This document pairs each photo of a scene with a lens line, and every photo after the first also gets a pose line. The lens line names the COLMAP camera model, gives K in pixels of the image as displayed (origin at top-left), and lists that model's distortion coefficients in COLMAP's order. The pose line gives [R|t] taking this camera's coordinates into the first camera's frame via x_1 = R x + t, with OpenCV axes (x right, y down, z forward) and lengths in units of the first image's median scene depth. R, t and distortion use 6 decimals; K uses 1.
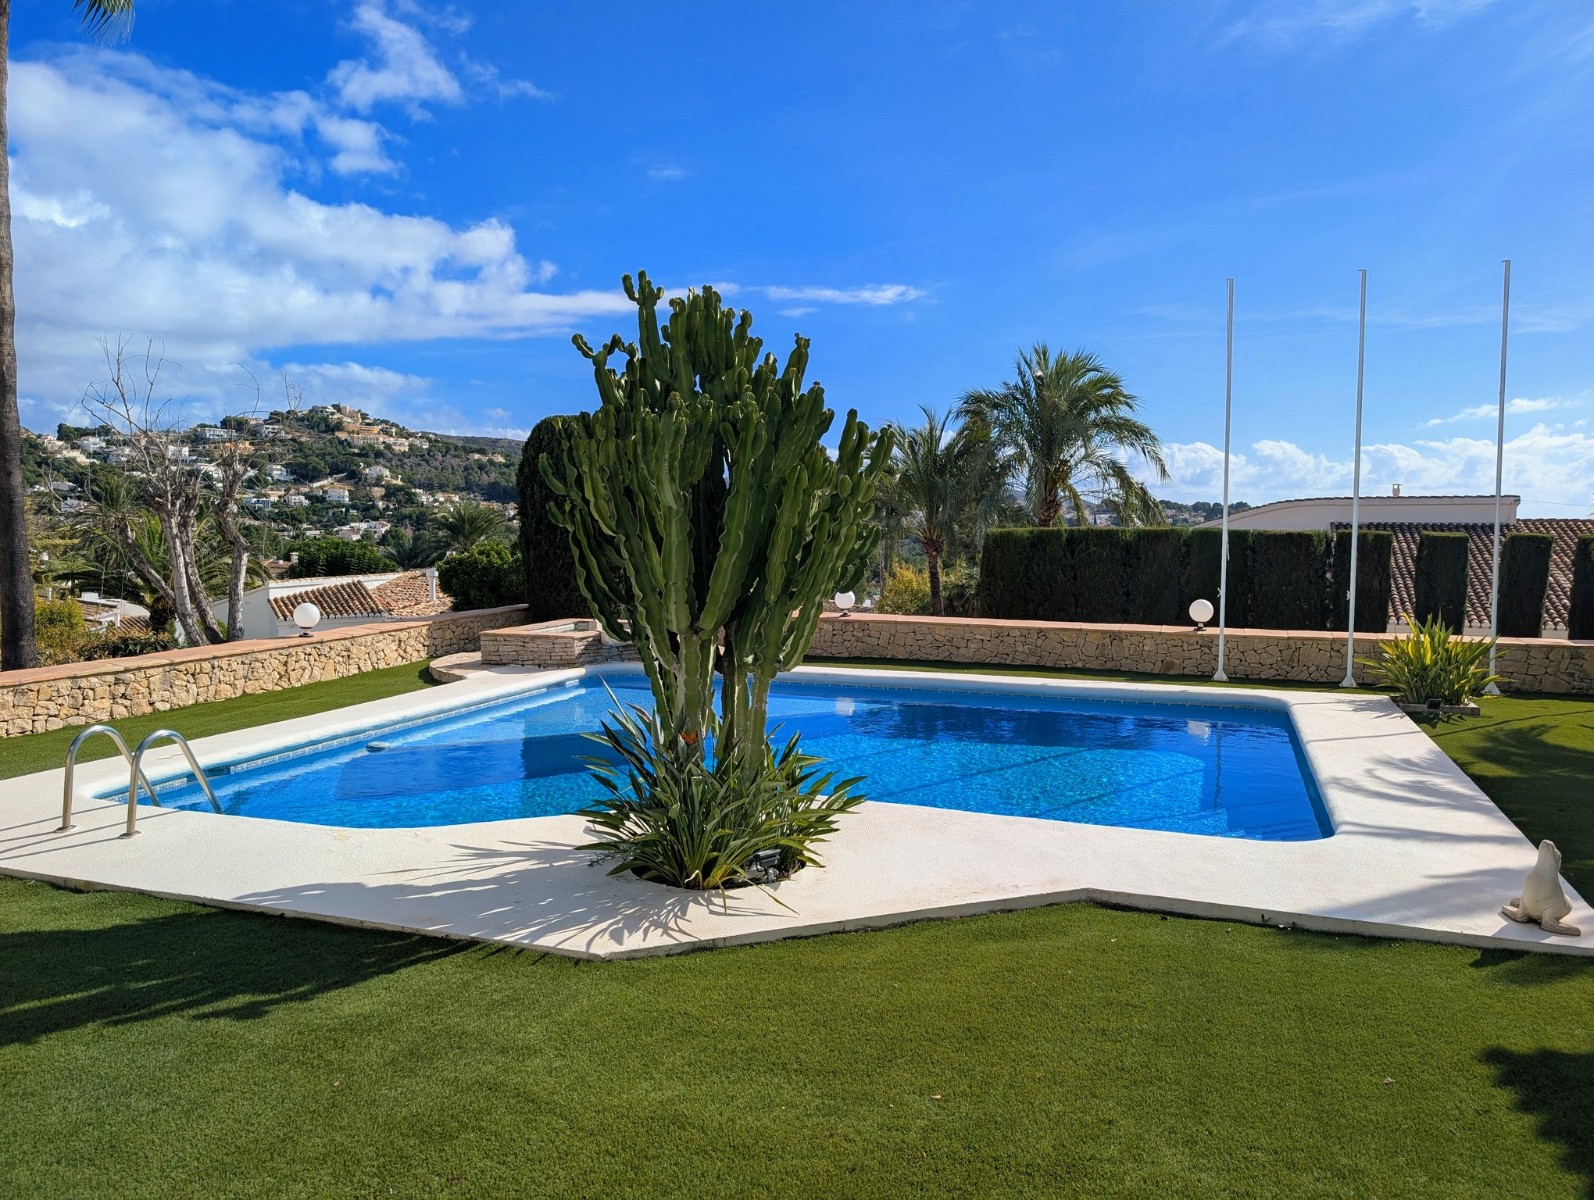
lens RADIAL K [[1136.4, 0, 791.0], [0, 1136.4, 605.6], [0, 0, 1]] dist [0.005440, -0.009417]
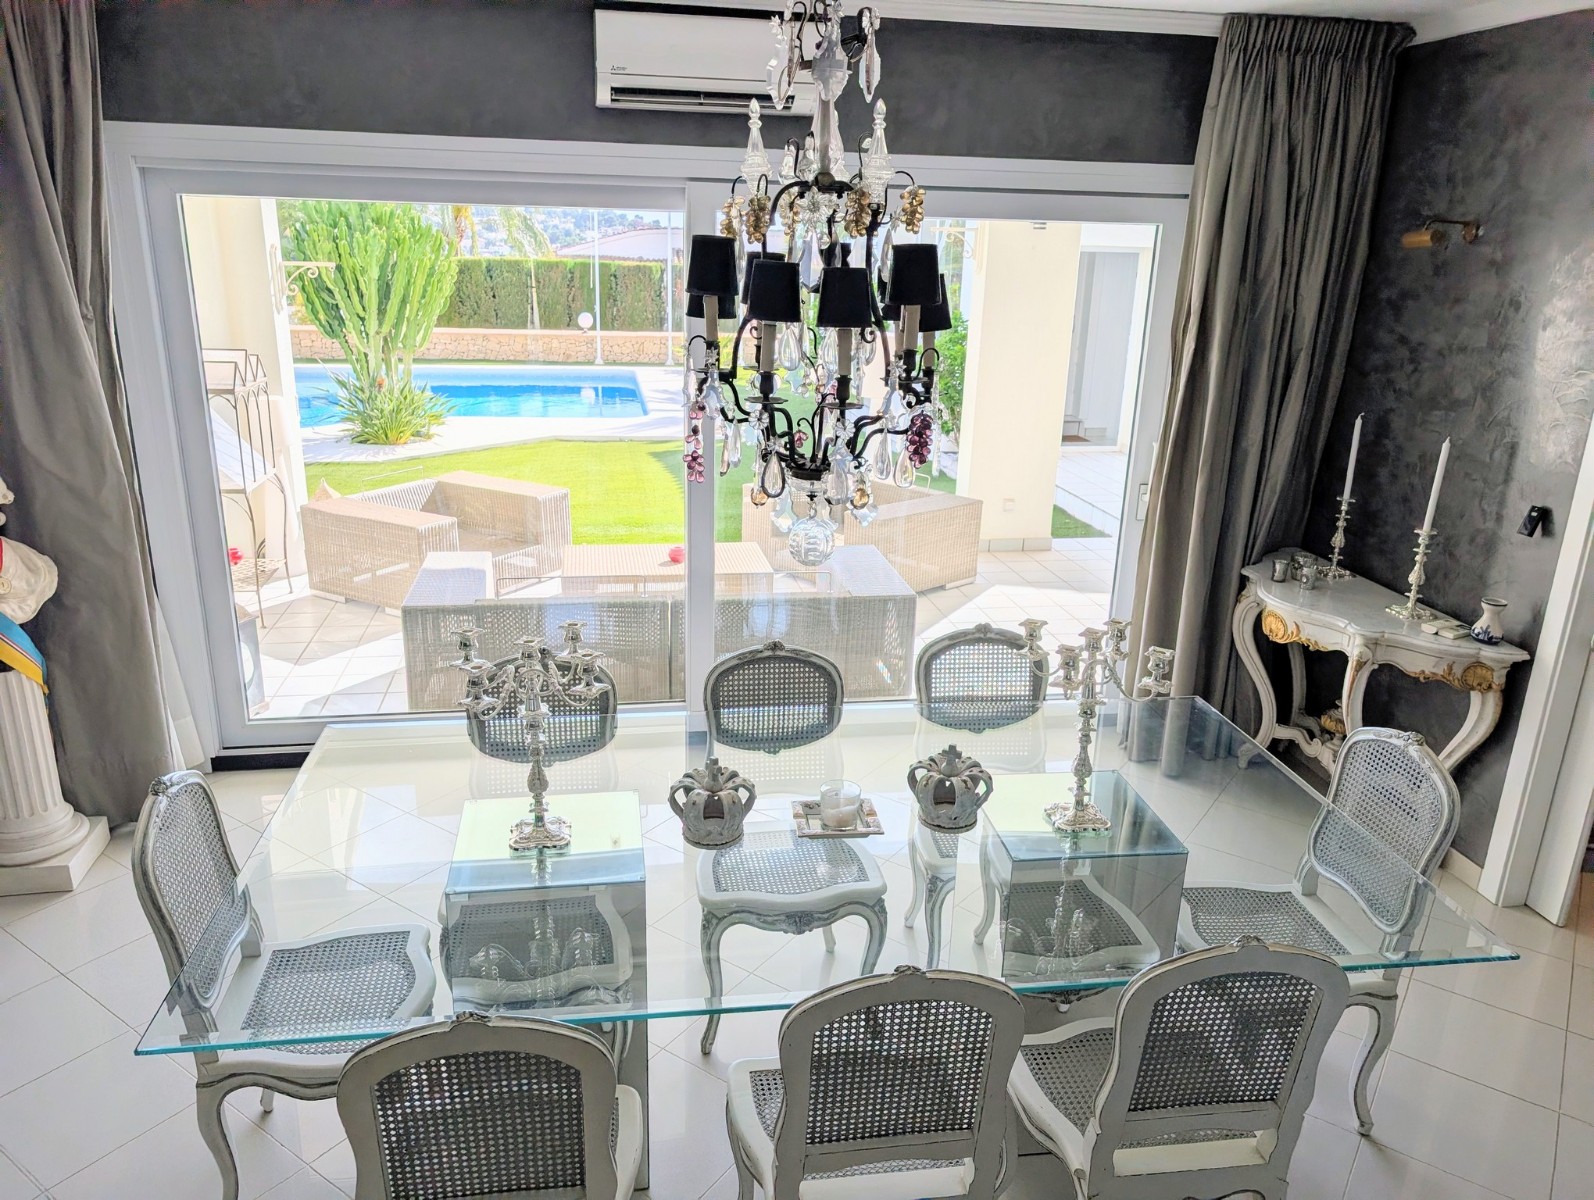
lens RADIAL K [[1136.4, 0, 791.0], [0, 1136.4, 605.6], [0, 0, 1]] dist [0.005440, -0.009417]
pose [[0.863655, -0.137368, 0.485004, -0.216427], [0.012717, 0.967784, 0.251460, -0.005801], [-0.503922, -0.211007, 0.837579, -0.560111]]
